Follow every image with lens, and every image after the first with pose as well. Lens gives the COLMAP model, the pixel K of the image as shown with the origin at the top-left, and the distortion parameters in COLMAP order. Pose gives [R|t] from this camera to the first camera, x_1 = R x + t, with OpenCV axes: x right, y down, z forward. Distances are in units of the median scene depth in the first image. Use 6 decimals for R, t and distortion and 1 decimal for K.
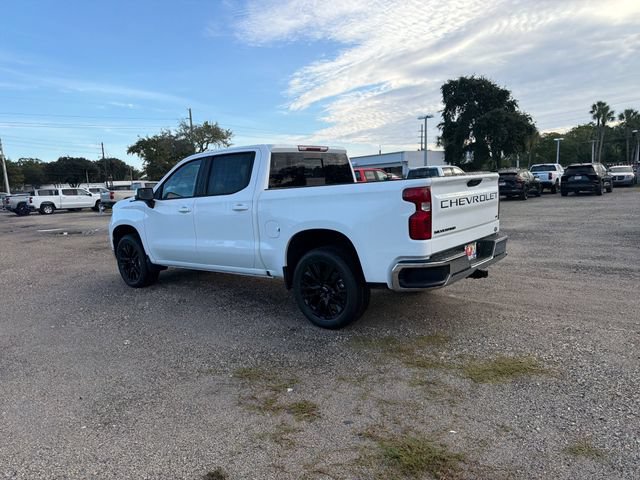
lens RADIAL K [[448.0, 0, 313.7], [0, 448.0, 243.3], [0, 0, 1]] dist [0.103120, -0.149032]
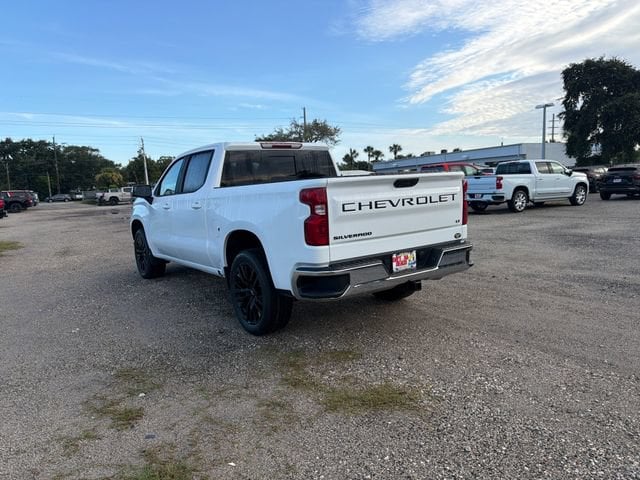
lens RADIAL K [[448.9, 0, 313.7], [0, 448.9, 243.1], [0, 0, 1]] dist [0.059351, -0.074485]
pose [[0.967857, 0.036658, -0.248816, 0.316501], [-0.034371, 0.999318, 0.013530, -0.017443], [0.249143, -0.004543, 0.968456, 0.085187]]
